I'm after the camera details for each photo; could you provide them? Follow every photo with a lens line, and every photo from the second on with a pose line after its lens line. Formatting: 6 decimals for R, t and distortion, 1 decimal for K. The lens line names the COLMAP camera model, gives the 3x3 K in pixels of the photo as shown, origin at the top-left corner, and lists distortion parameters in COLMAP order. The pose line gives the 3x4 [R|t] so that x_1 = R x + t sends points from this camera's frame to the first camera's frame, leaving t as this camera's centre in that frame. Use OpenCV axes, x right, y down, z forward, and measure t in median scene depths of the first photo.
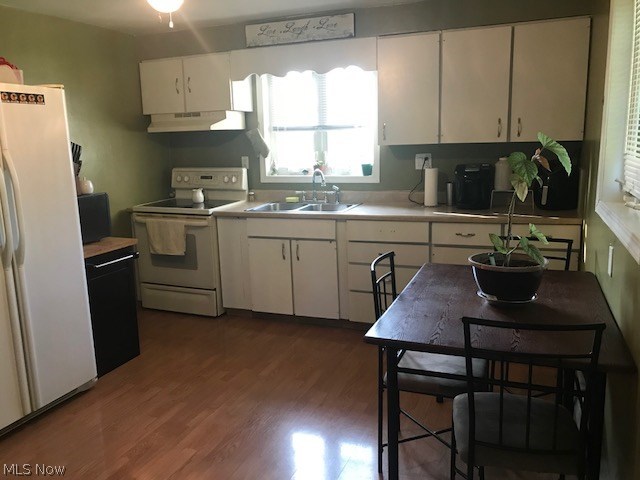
lens RADIAL K [[526.2, 0, 320.0], [0, 526.2, 240.0], [0, 0, 1]] dist [0.008752, -0.006316]
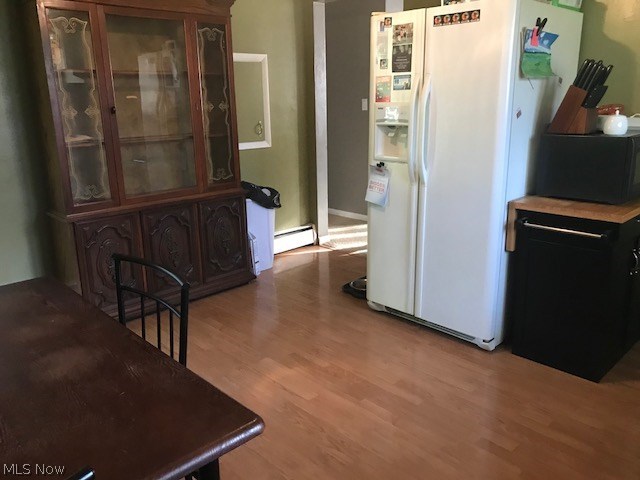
lens RADIAL K [[526.2, 0, 320.0], [0, 526.2, 240.0], [0, 0, 1]] dist [0.008752, -0.006316]
pose [[-0.415769, 0.273067, -0.867508, 0.472611], [-0.140230, 0.923206, 0.357807, -0.198754], [0.898594, 0.270416, -0.345548, 1.183074]]
